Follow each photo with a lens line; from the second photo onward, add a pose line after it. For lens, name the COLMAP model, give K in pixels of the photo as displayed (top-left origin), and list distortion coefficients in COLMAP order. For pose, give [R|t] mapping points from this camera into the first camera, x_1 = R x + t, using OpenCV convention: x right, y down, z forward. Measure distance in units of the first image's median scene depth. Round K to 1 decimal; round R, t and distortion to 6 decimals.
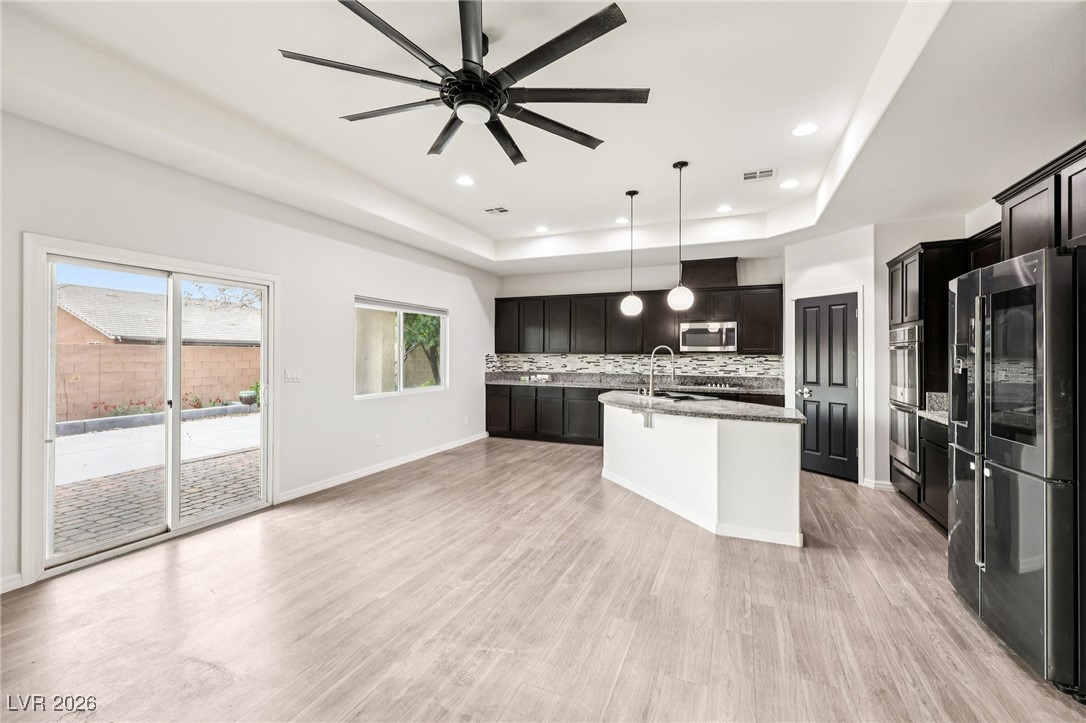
lens RADIAL K [[440.2, 0, 541.6], [0, 440.2, 353.7], [0, 0, 1]] dist [-0.000530, 0.000012]
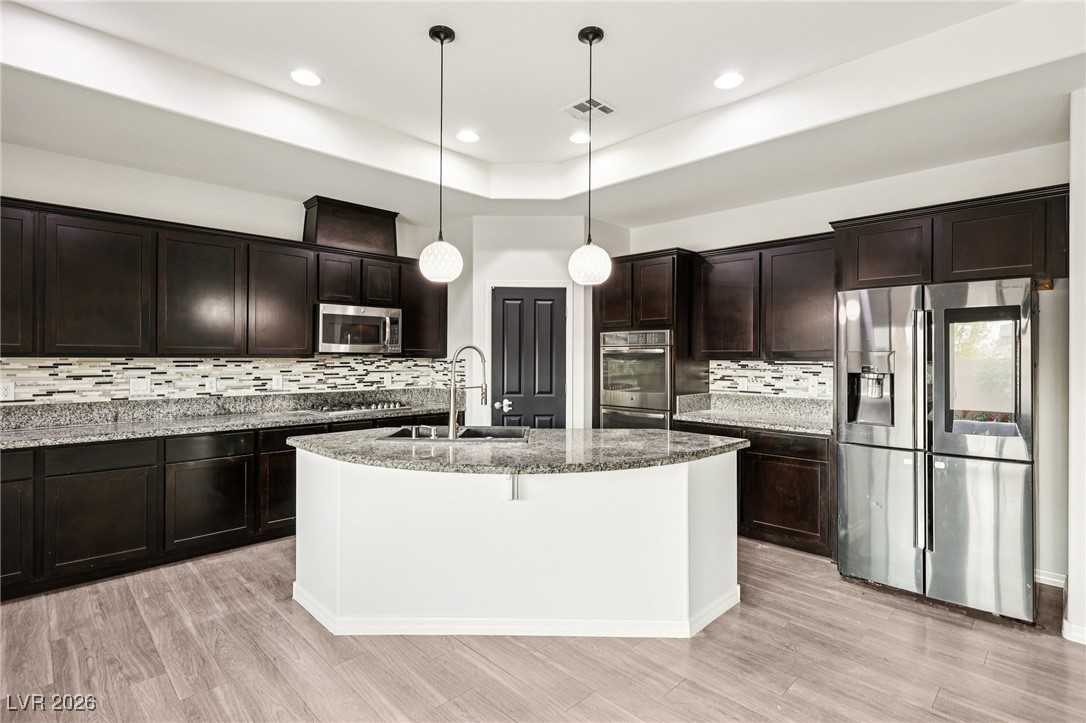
lens RADIAL K [[525.6, 0, 546.9], [0, 525.6, 355.3], [0, 0, 1]] dist [0.001378, 0.000031]
pose [[0.381362, -0.001095, 0.924425, -0.204686], [-0.005167, 0.999981, 0.003316, -0.005151], [-0.924411, -0.006041, 0.381349, 0.454644]]
